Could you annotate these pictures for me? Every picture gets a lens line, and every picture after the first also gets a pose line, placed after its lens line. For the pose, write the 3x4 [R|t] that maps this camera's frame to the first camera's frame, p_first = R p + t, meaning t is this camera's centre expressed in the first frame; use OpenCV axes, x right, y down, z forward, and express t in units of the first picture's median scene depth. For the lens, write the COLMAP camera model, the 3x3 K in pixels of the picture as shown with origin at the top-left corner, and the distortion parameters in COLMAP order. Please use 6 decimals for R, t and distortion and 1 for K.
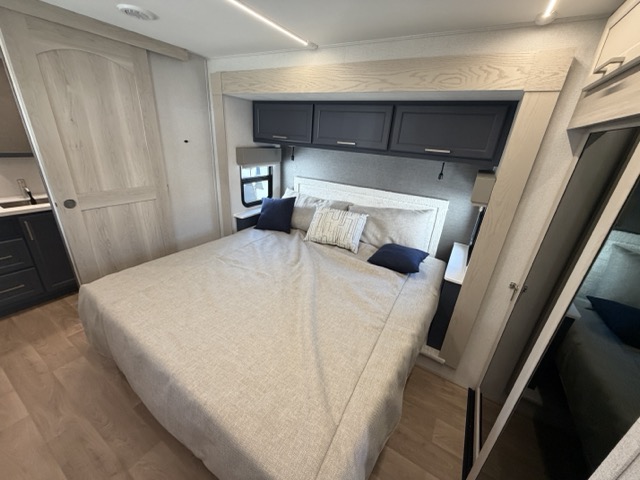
lens RADIAL K [[256.7, 0, 318.2], [0, 256.7, 241.0], [0, 0, 1]] dist [-0.000321, 0.000597]
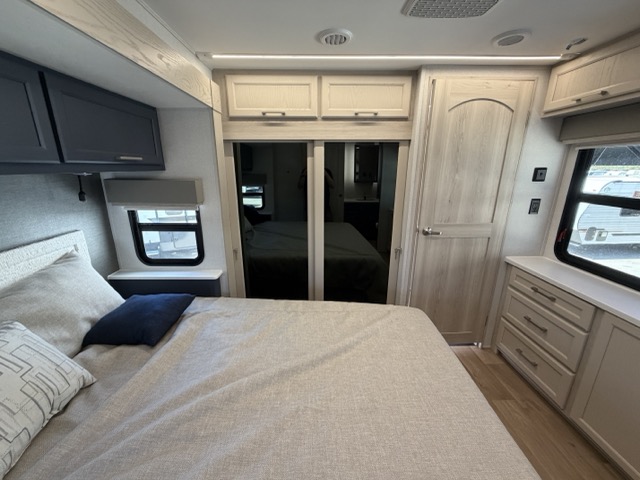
lens RADIAL K [[256.7, 0, 316.4], [0, 256.7, 241.2], [0, 0, 1]] dist [-0.000321, 0.000597]
pose [[-0.530982, -0.302885, 0.791403, -0.372151], [0.284809, 0.815816, 0.503317, -0.287217], [-0.798086, 0.492651, -0.346920, 0.720289]]
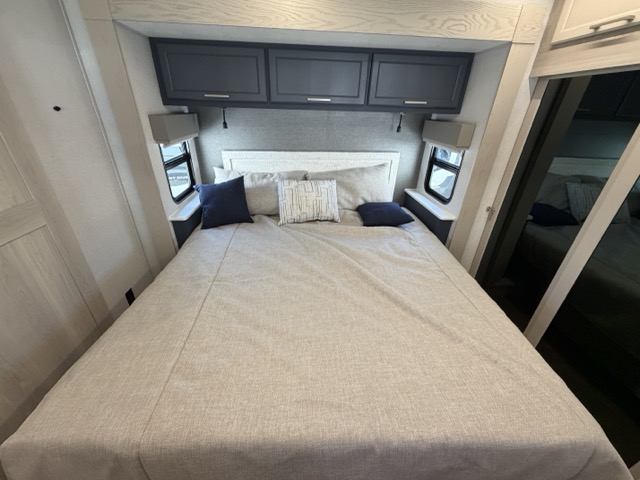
lens RADIAL K [[256.7, 0, 318.4], [0, 256.7, 240.5], [0, 0, 1]] dist [-0.000321, 0.000597]
pose [[0.812475, -0.309299, 0.494185, -0.413257], [0.247842, 0.950498, 0.187423, -0.085505], [-0.527692, -0.029797, 0.848913, 0.233990]]
